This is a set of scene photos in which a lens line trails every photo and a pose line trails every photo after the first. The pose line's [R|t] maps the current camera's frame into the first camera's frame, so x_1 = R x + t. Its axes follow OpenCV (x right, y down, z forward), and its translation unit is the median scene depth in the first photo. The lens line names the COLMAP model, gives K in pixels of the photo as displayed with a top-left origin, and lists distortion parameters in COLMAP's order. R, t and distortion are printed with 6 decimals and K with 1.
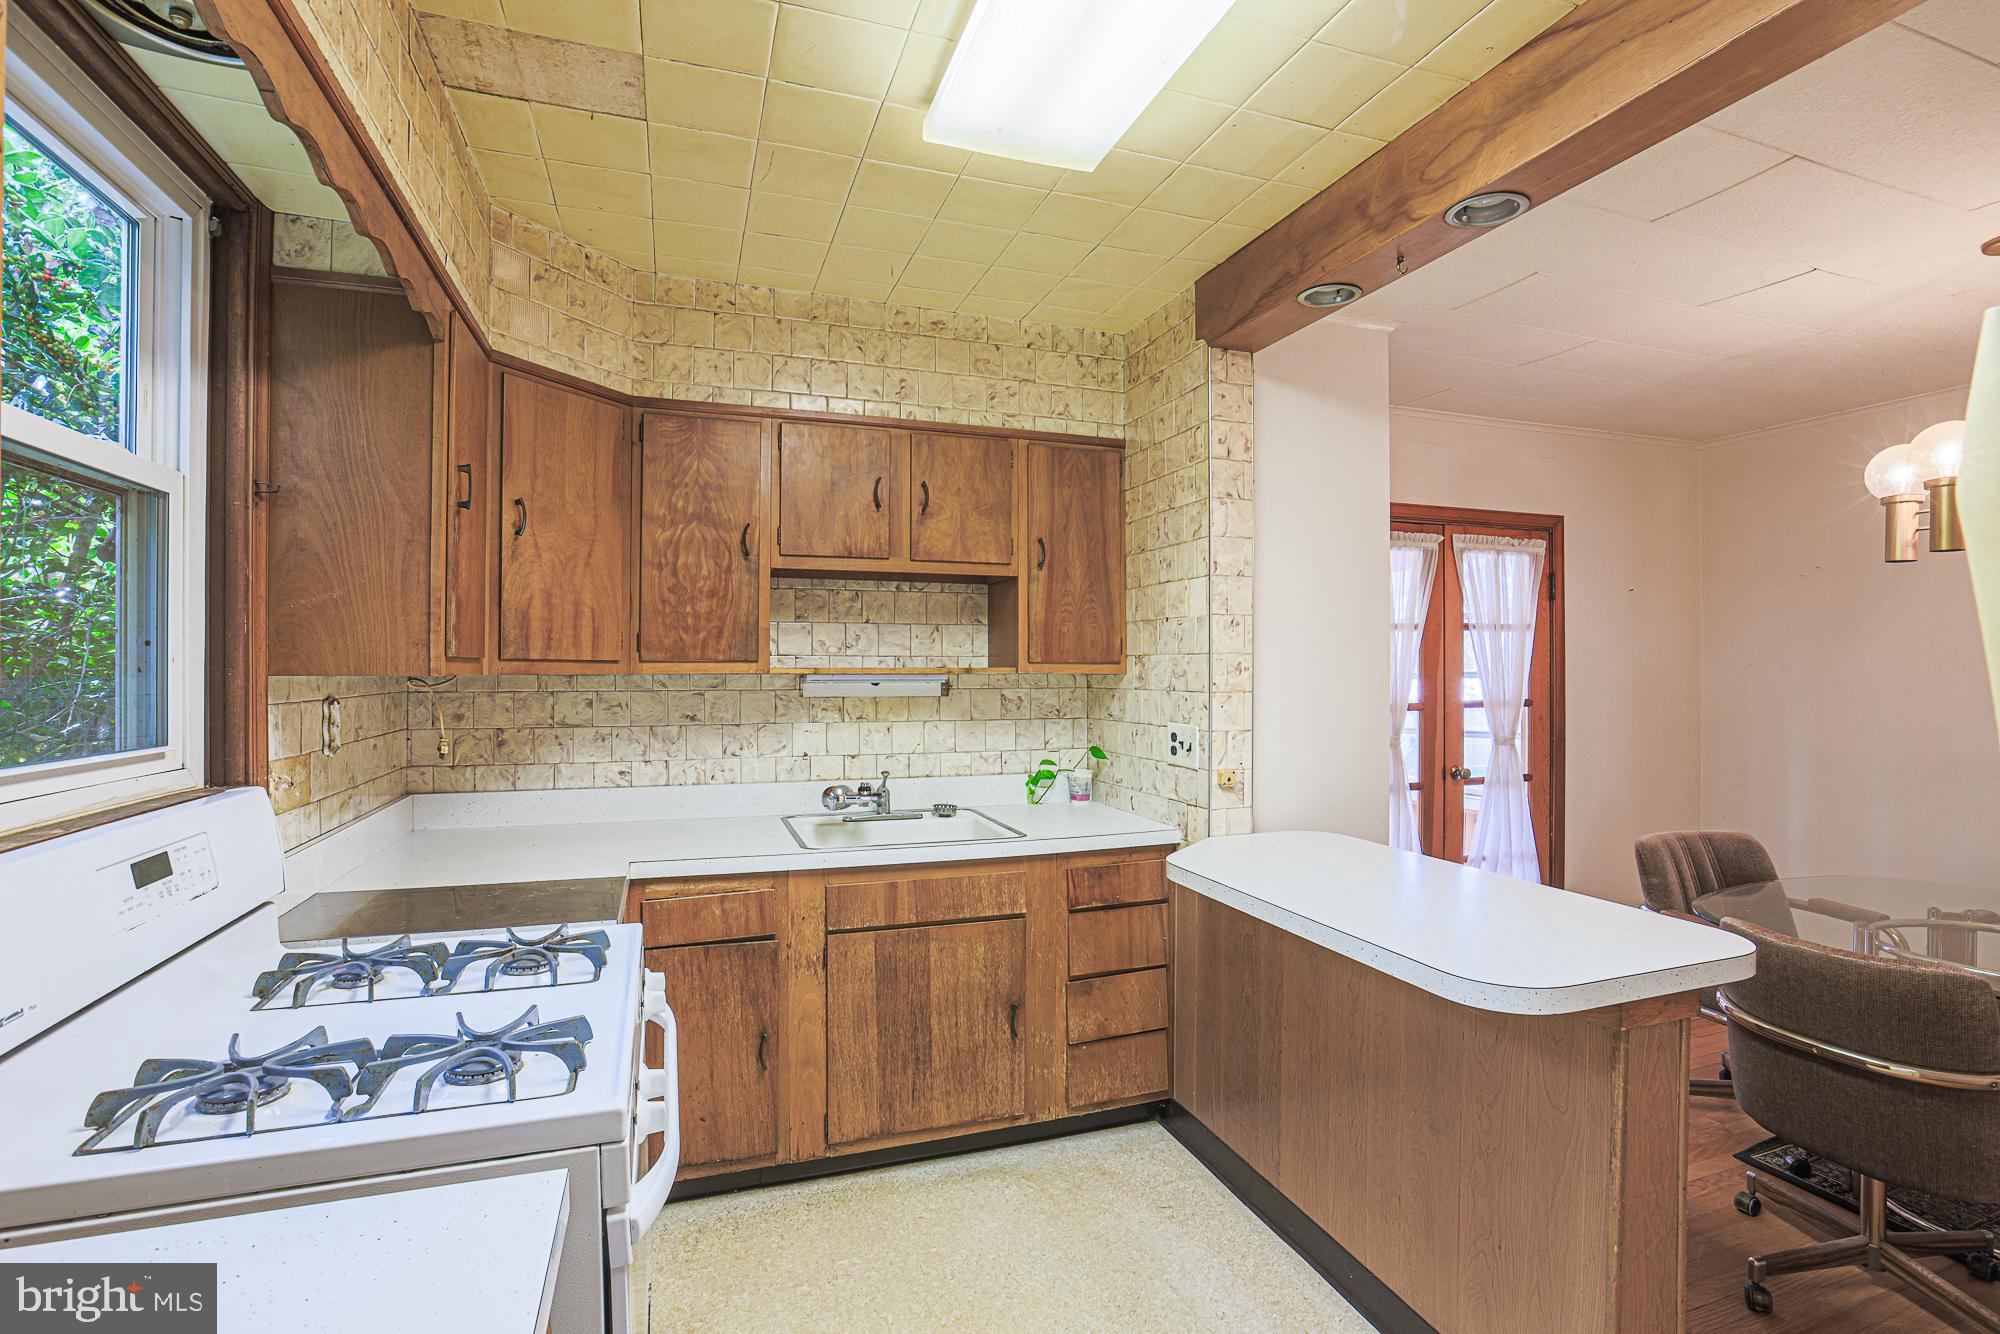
lens RADIAL K [[949.8, 0, 1000.0], [0, 949.8, 667.0], [0, 0, 1]] dist [-0.056727, 0.000306]
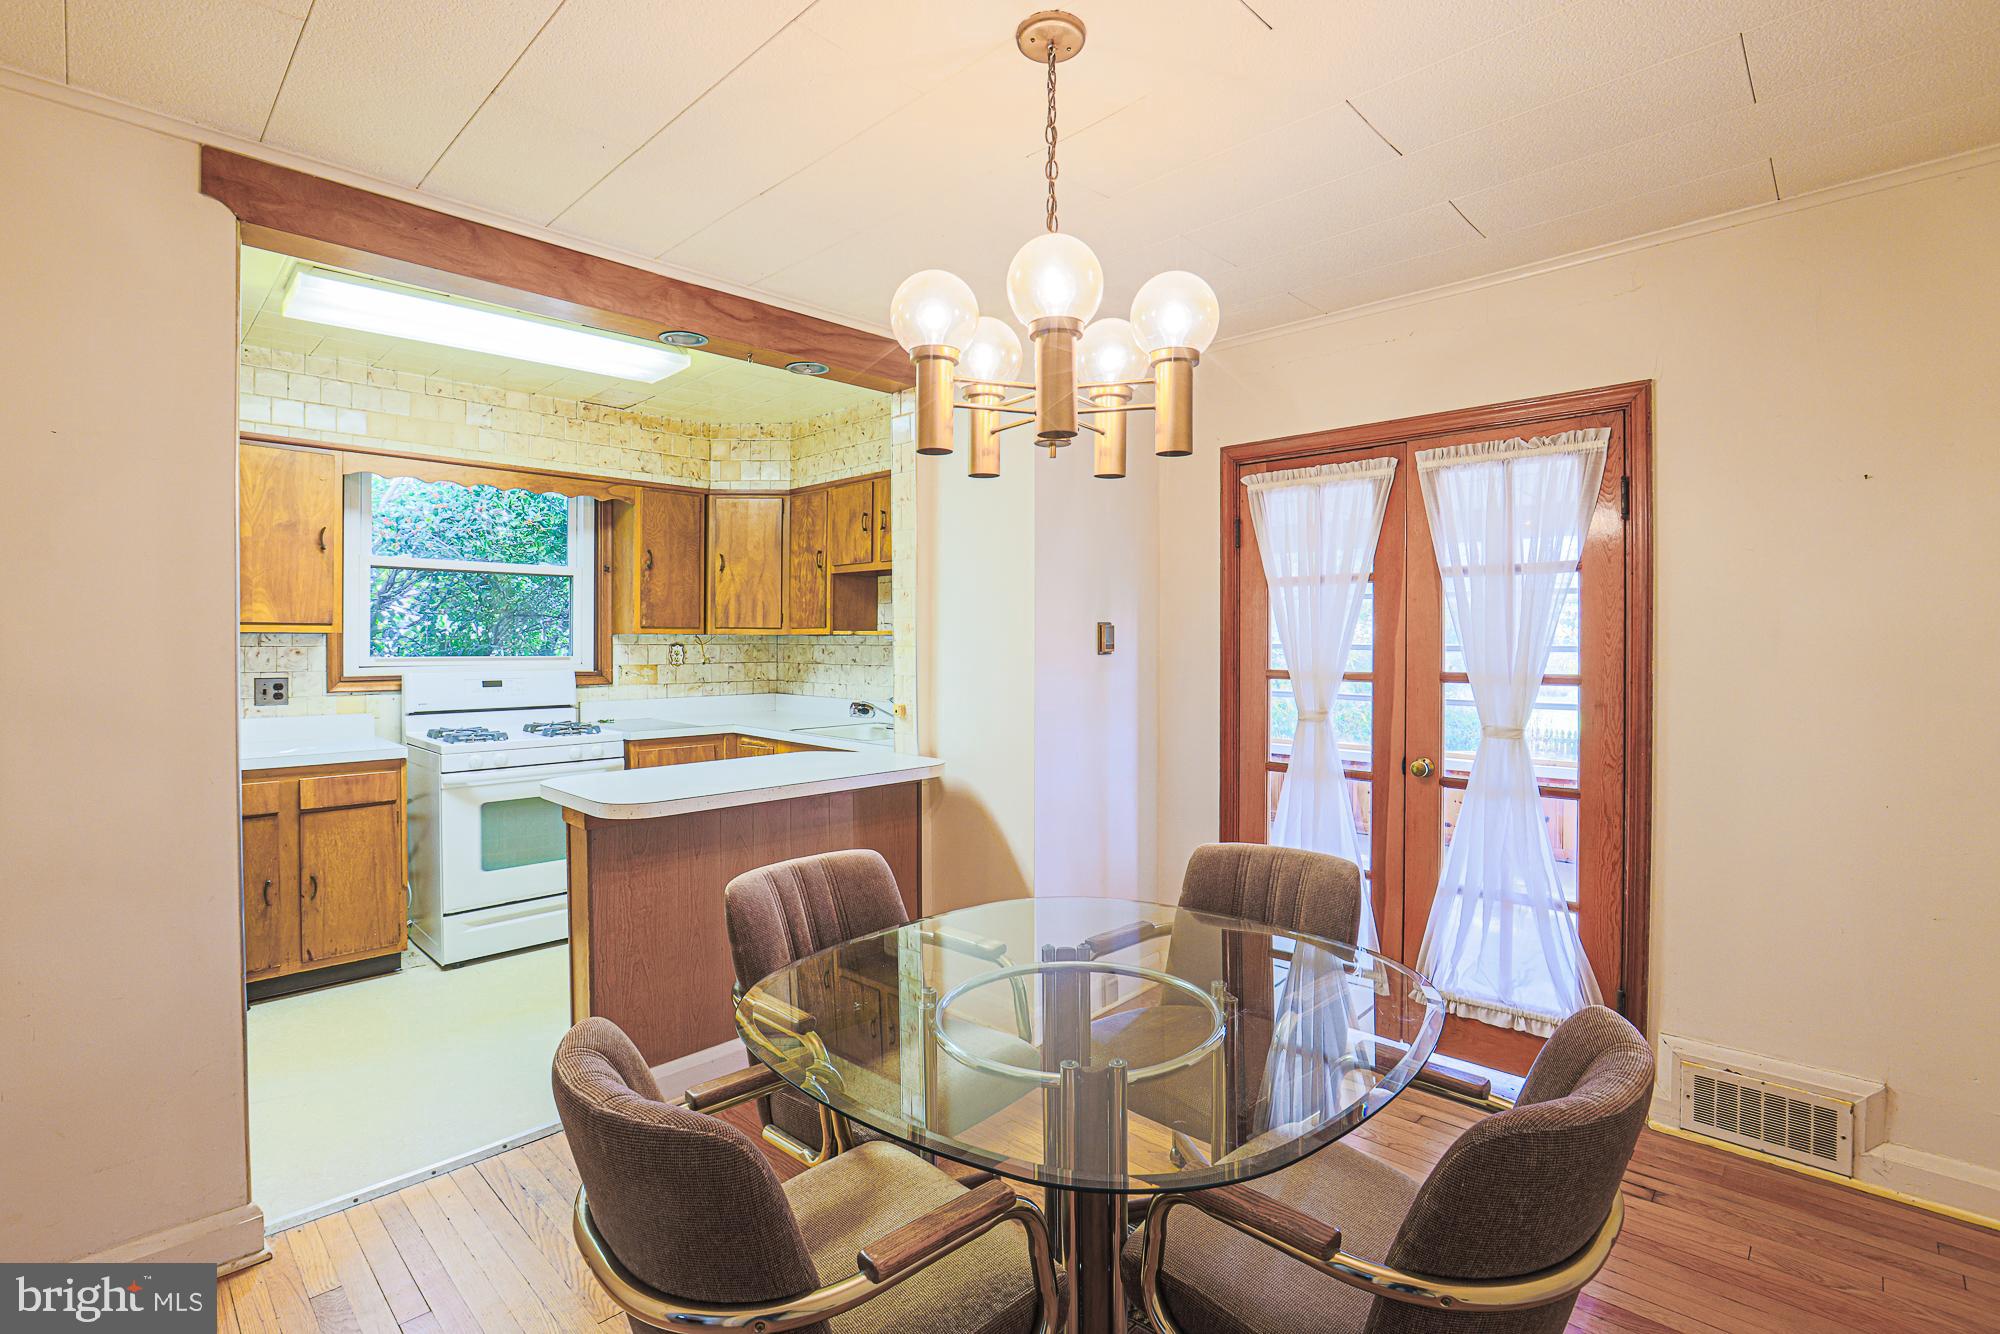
lens RADIAL K [[958.5, 0, 991.0], [0, 958.5, 645.3], [0, 0, 1]] dist [-0.060083, 0.031951]
pose [[0.428168, 0.006342, -0.903677, 1.420841], [0.000177, 0.999975, 0.007101, 0.013825], [0.903699, -0.003201, 0.428156, 0.488606]]
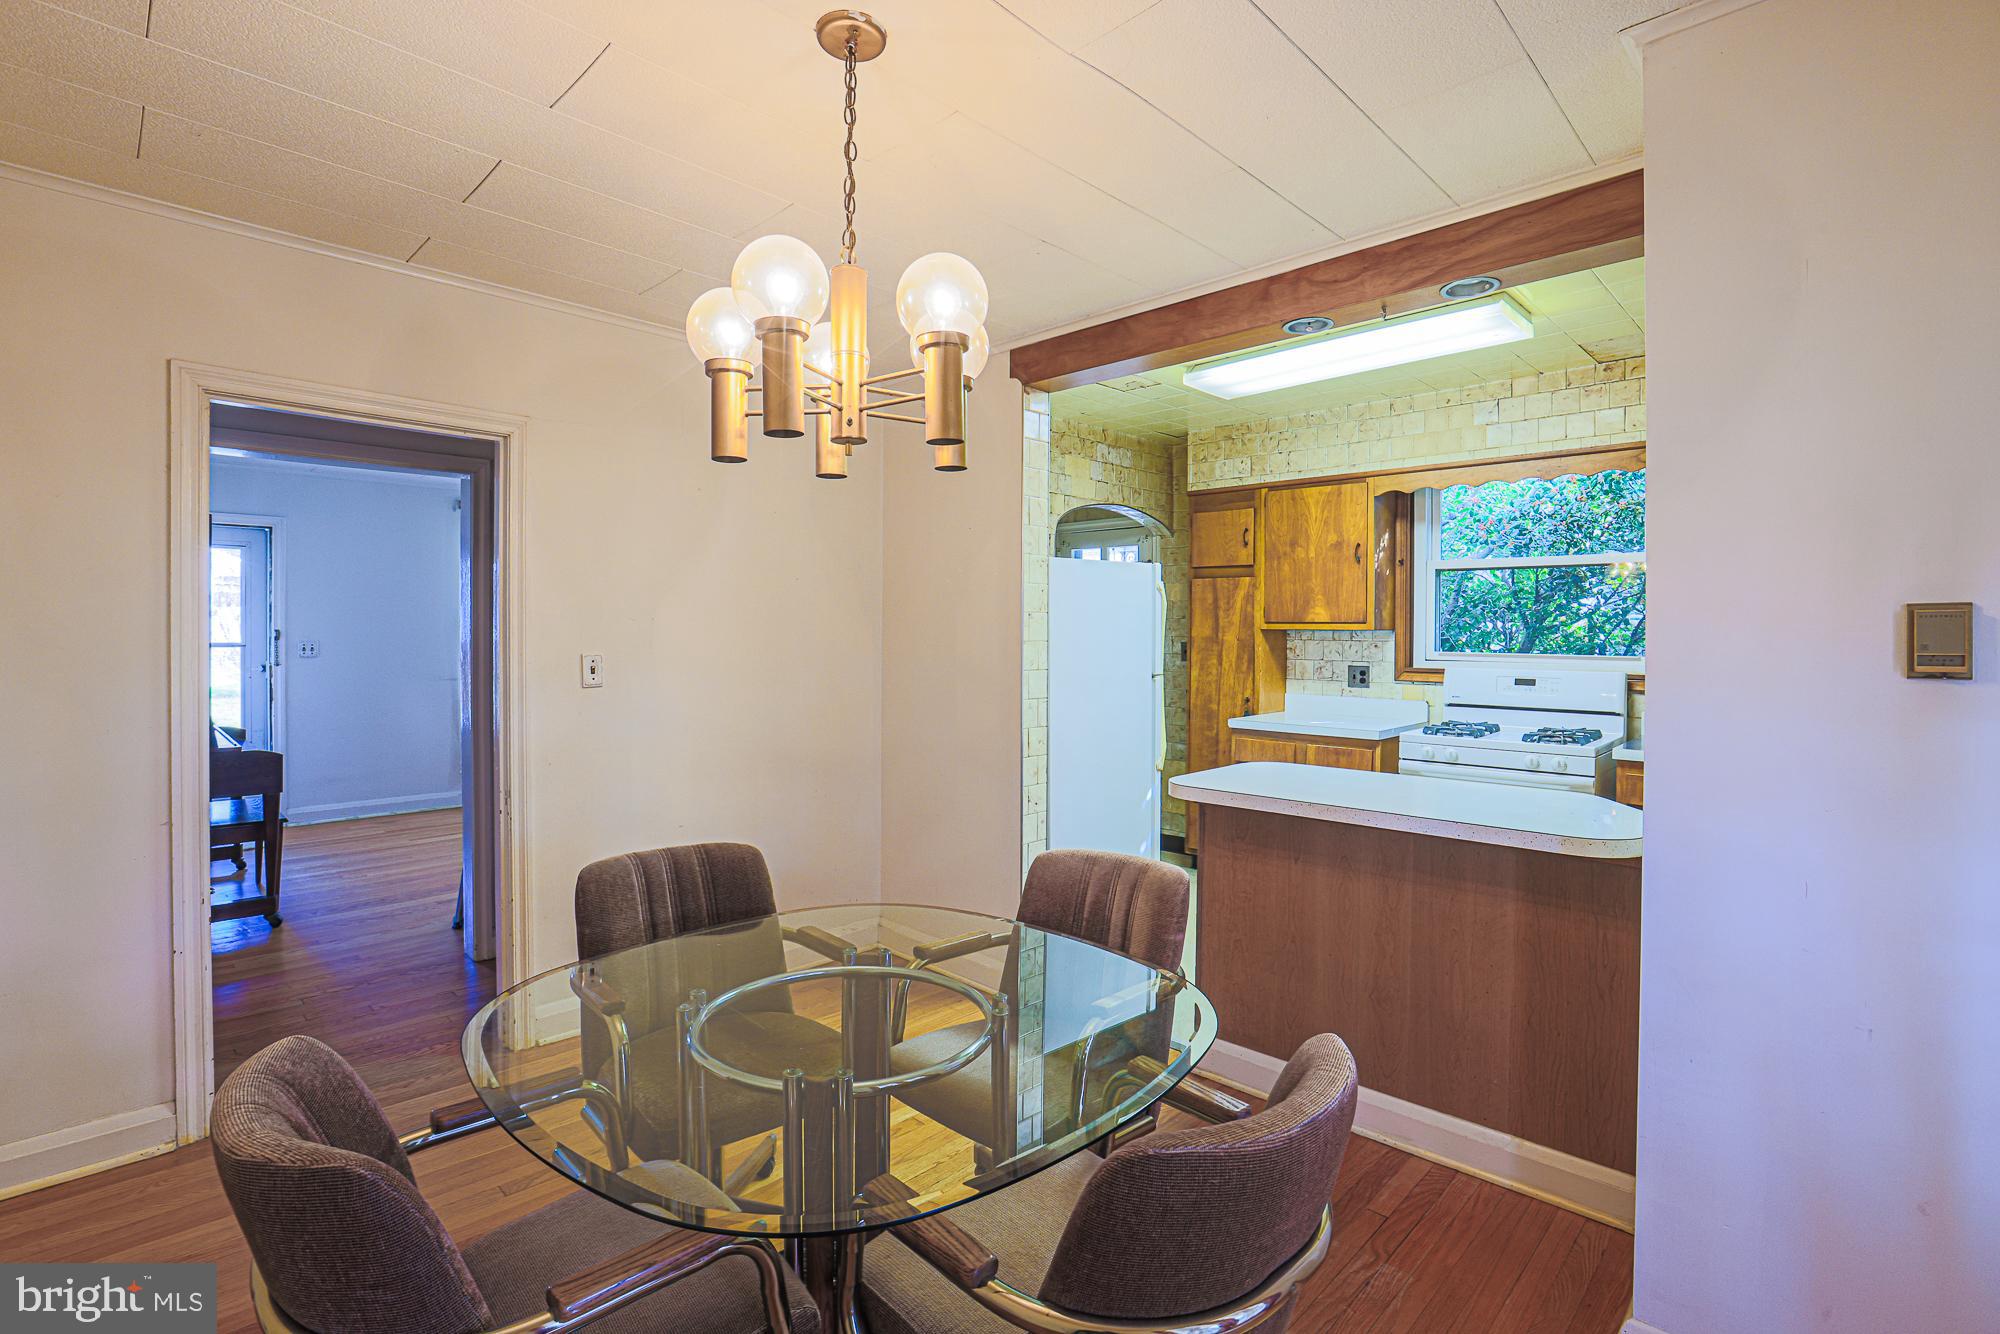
lens RADIAL K [[910.6, 0, 997.4], [0, 910.6, 648.3], [0, 0, 1]] dist [-0.015172, -0.000107]
pose [[-0.895497, 0.006679, -0.445018, 1.050263], [-0.001587, 0.999833, 0.018200, 0.008958], [0.445065, 0.017005, -0.895337, 1.376158]]
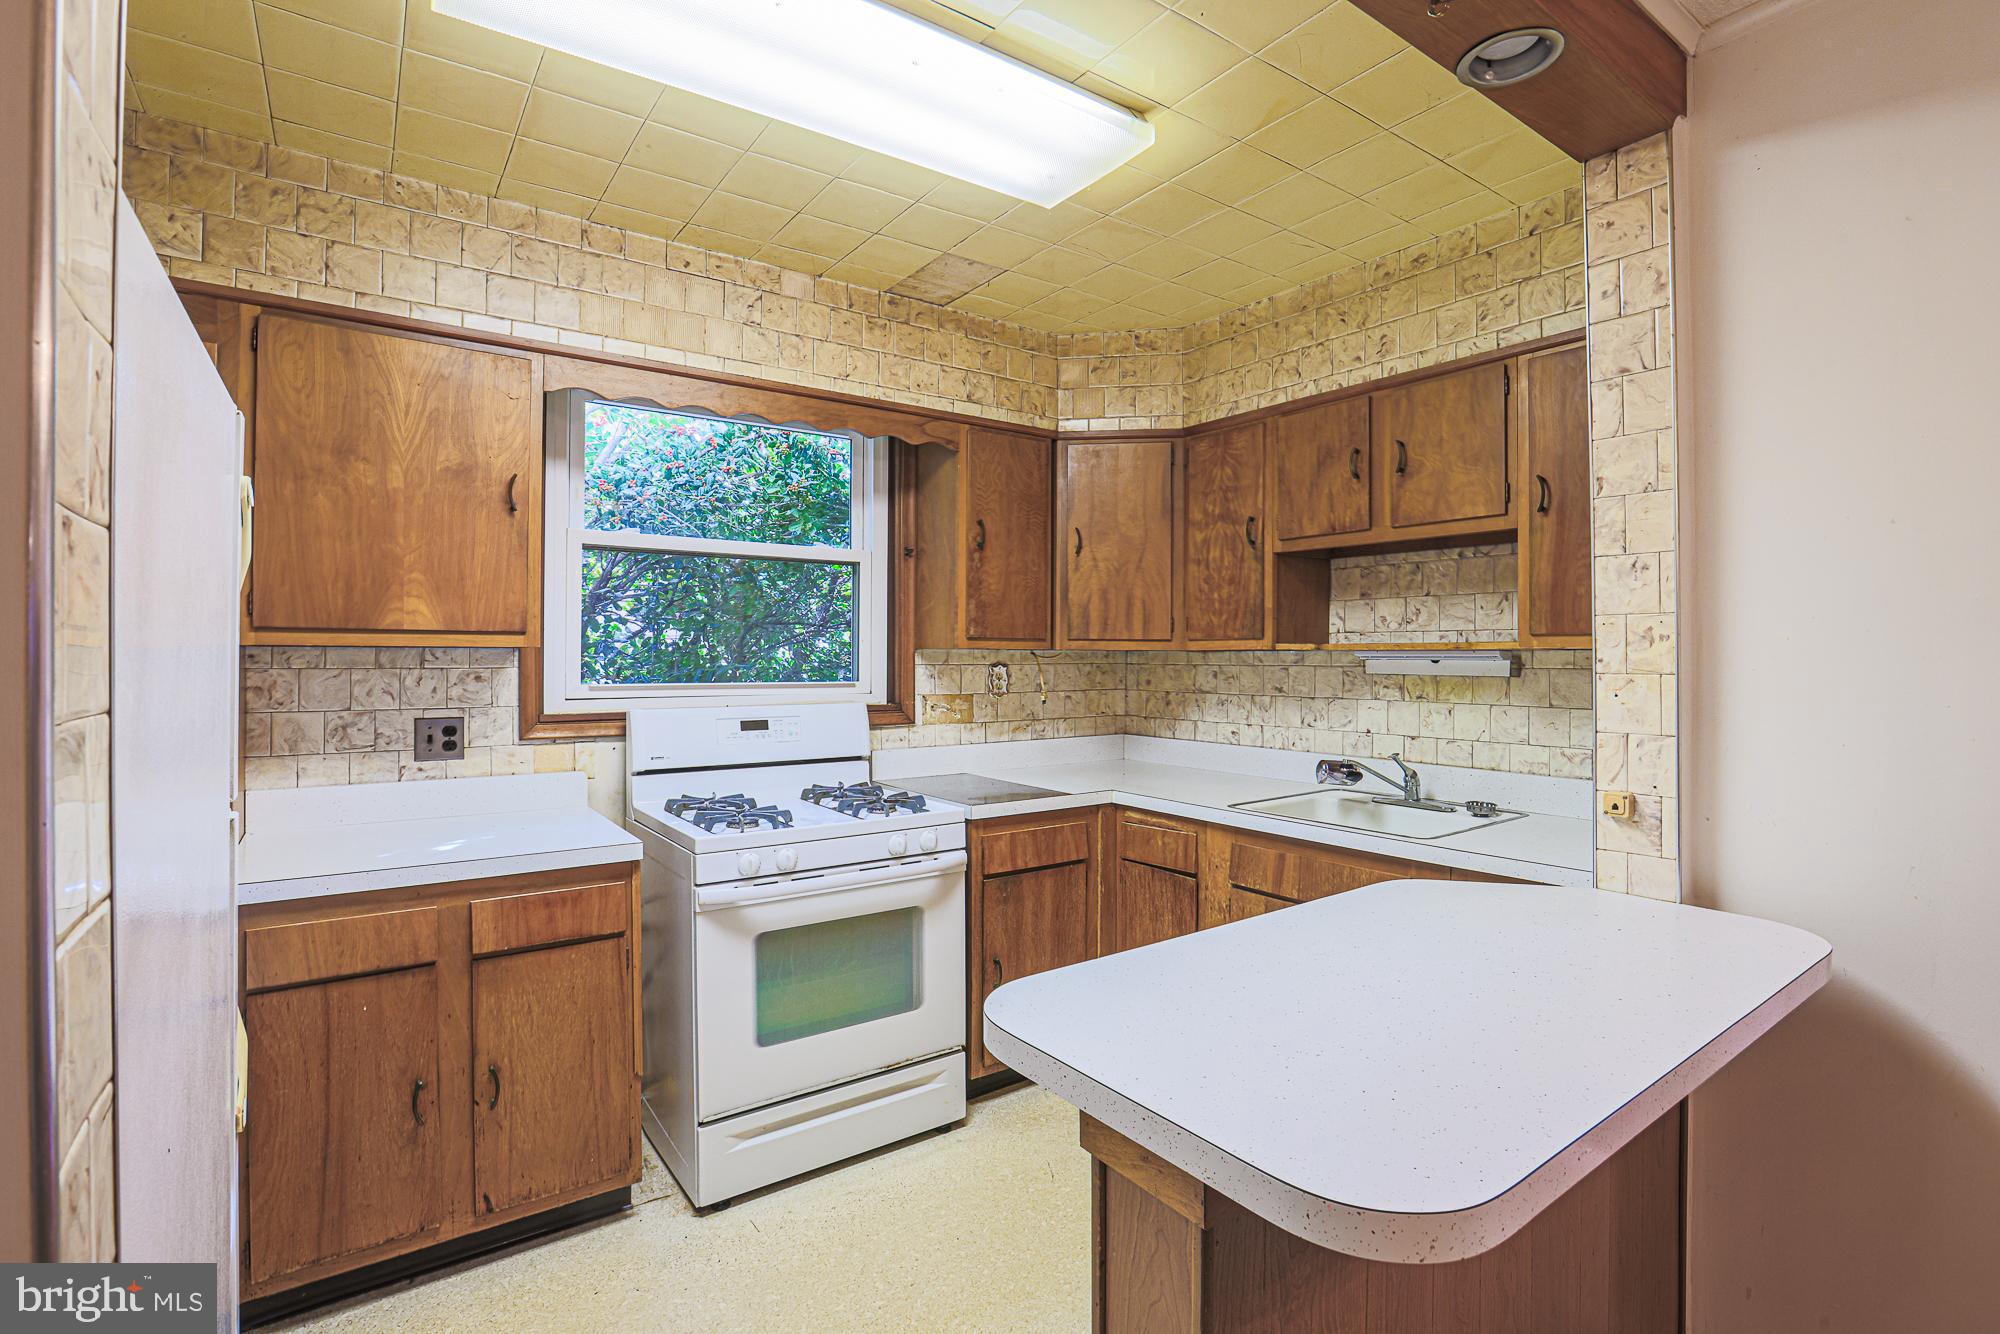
lens RADIAL K [[927.9, 0, 993.6], [0, 927.9, 655.4], [0, 0, 1]] dist [-0.061750, 0.034370]
pose [[0.285718, 0.000734, -0.958313, 0.657149], [0.000285, 1.000000, 0.000851, 0.012227], [0.958314, -0.000517, 0.285718, 0.369850]]
